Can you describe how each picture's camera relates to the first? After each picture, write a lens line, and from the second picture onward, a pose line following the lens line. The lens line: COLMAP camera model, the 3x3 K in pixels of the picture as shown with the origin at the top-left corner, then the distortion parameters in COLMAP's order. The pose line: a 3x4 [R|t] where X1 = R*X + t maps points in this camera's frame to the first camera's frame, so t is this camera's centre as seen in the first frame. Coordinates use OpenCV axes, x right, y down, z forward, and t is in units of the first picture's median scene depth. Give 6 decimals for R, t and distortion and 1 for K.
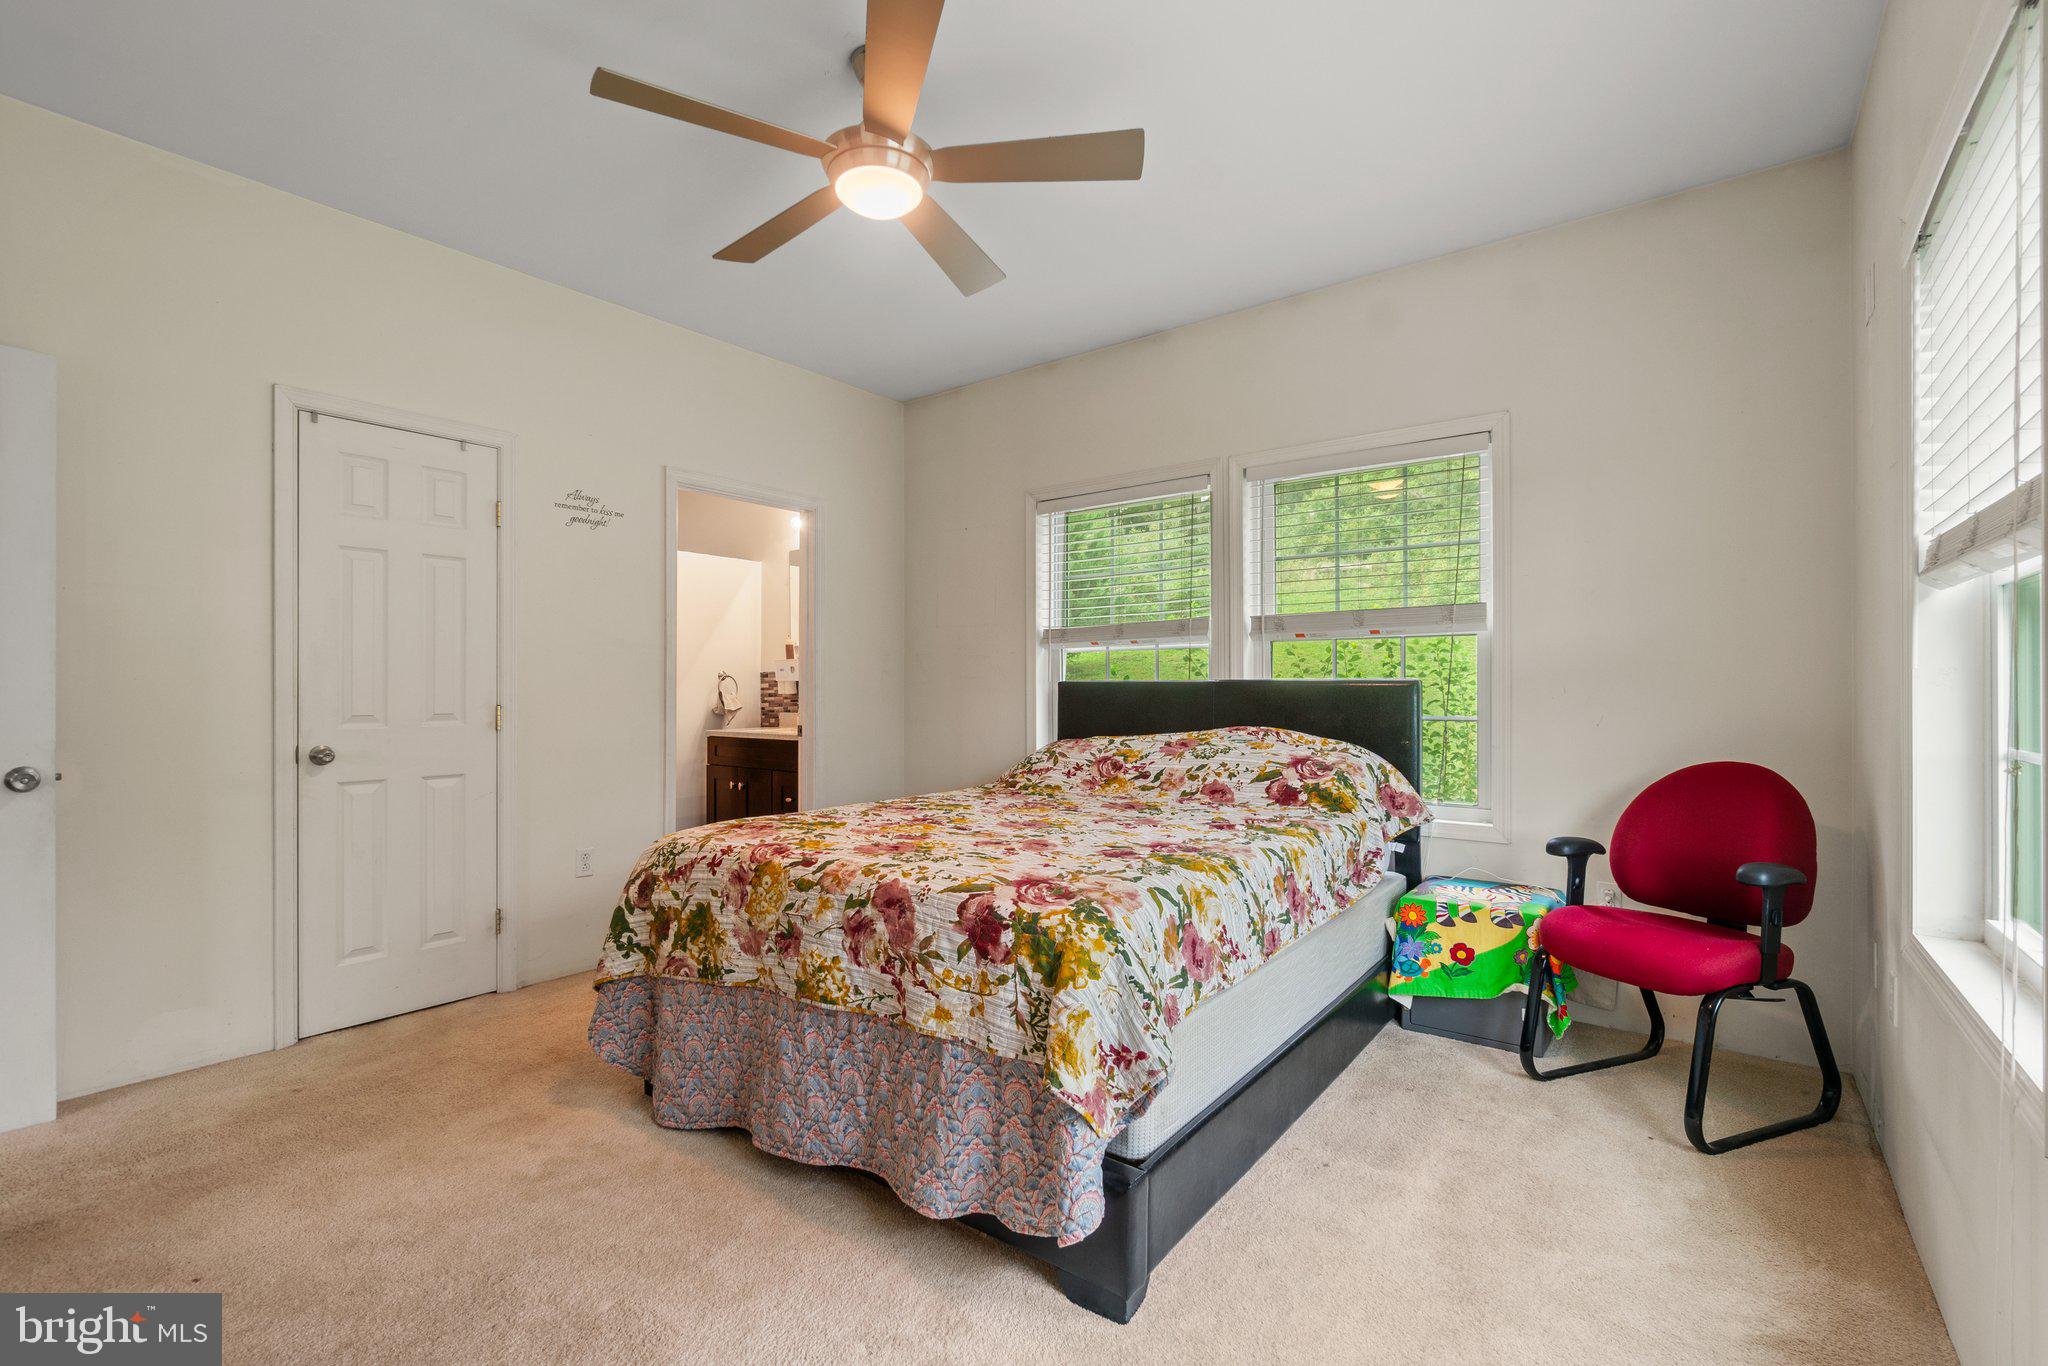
lens RADIAL K [[925.3, 0, 1019.8], [0, 925.3, 674.8], [0, 0, 1]] dist [-0.002082, 0.000037]
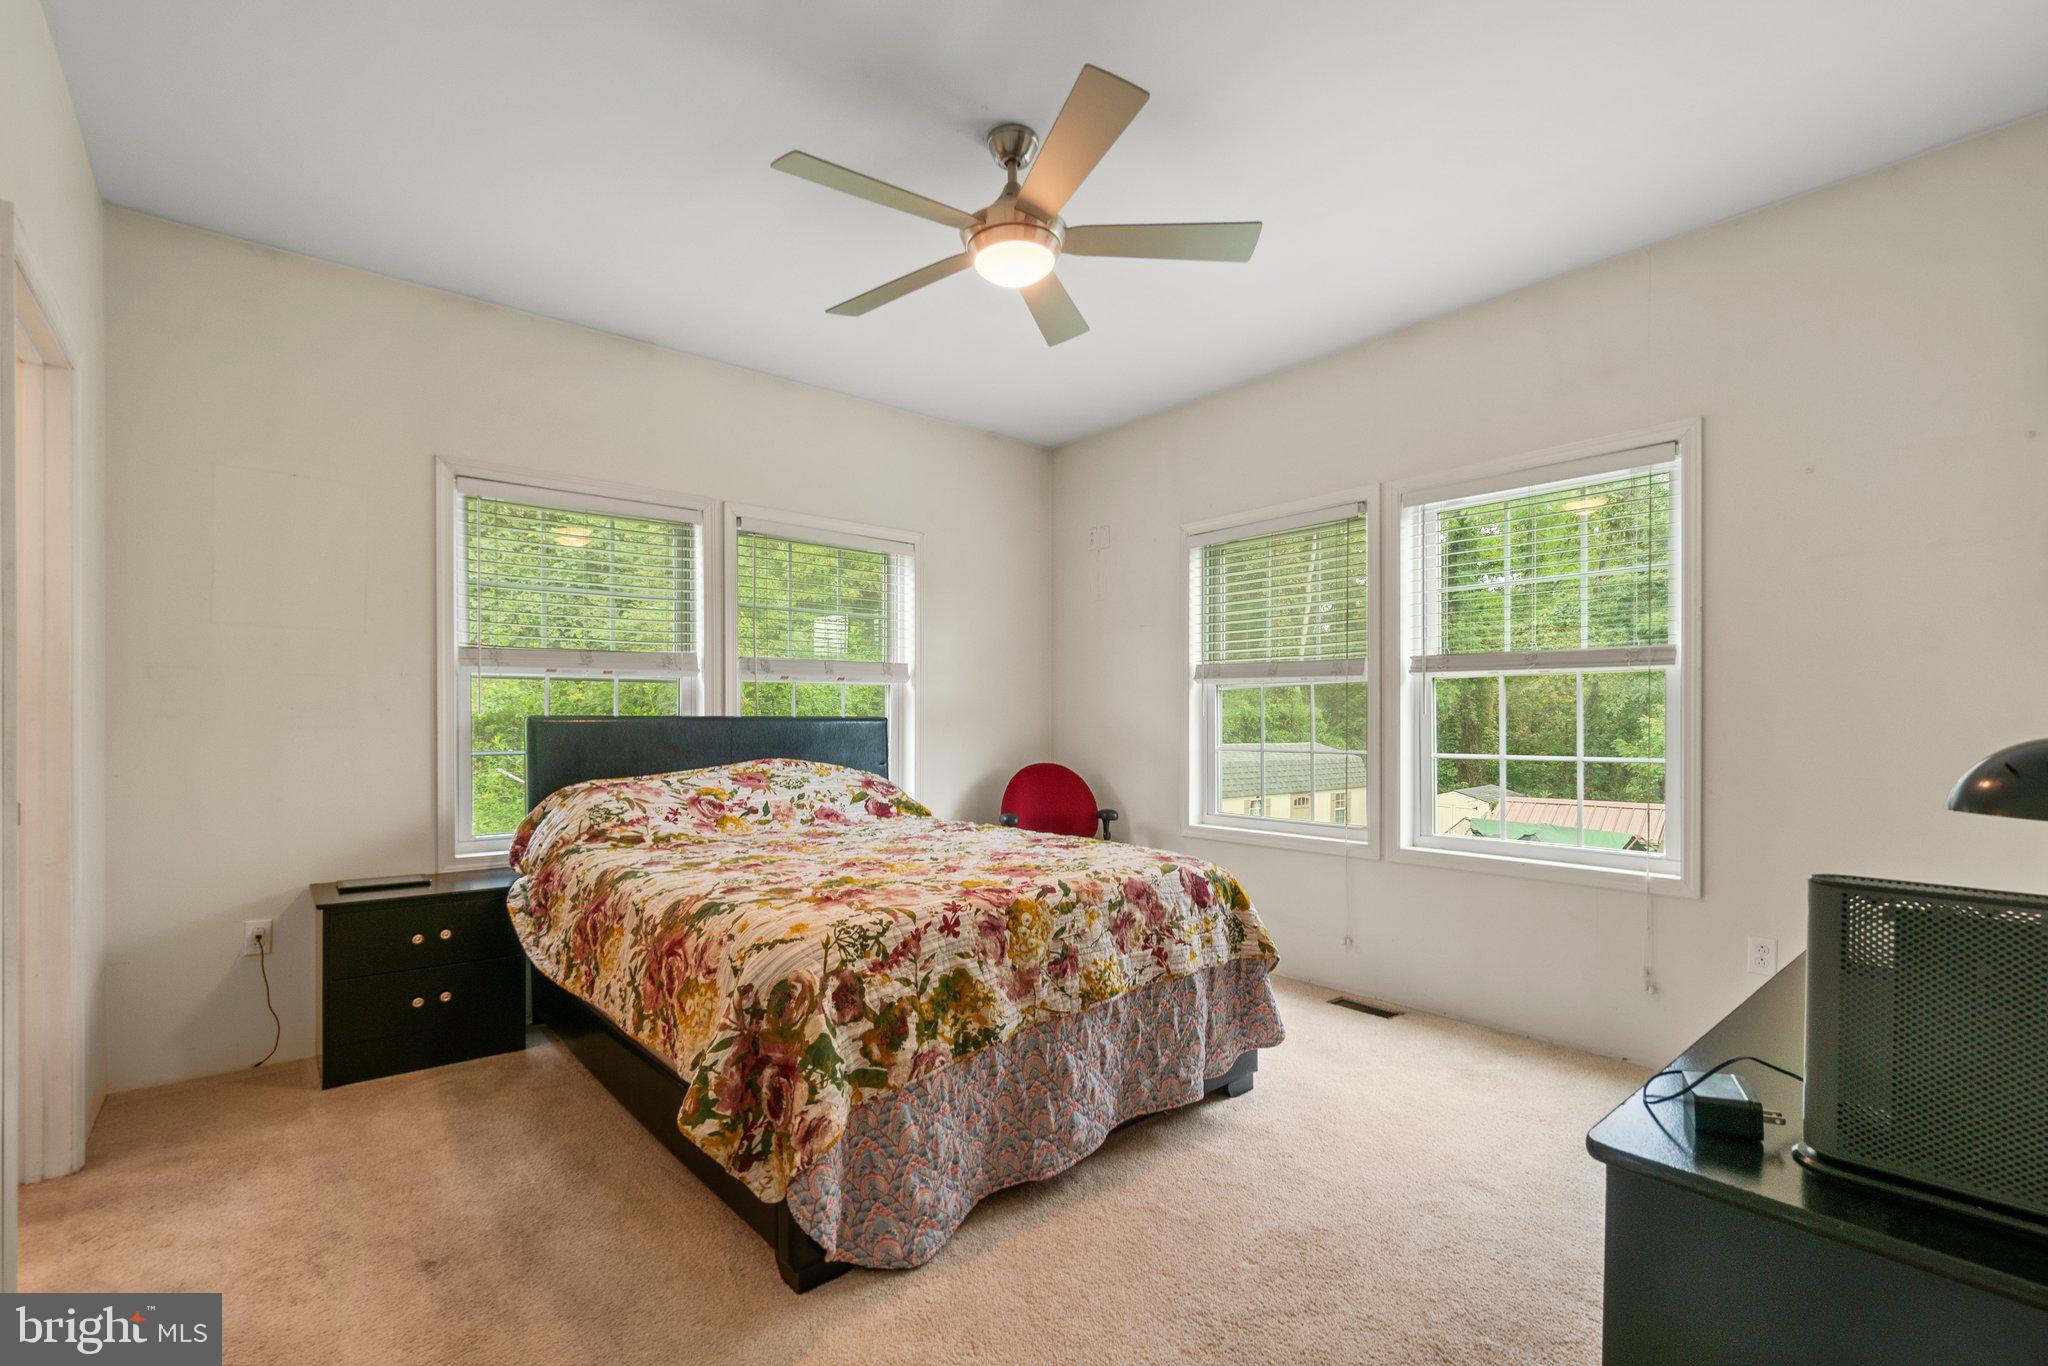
lens RADIAL K [[894.7, 0, 1023.1], [0, 894.7, 708.2], [0, 0, 1]] dist [-0.001840, -0.000125]
pose [[0.211341, 0.014657, 0.977303, -1.220220], [-0.011123, 0.999859, -0.012590, 0.008722], [-0.977349, -0.008210, 0.211474, 0.802156]]
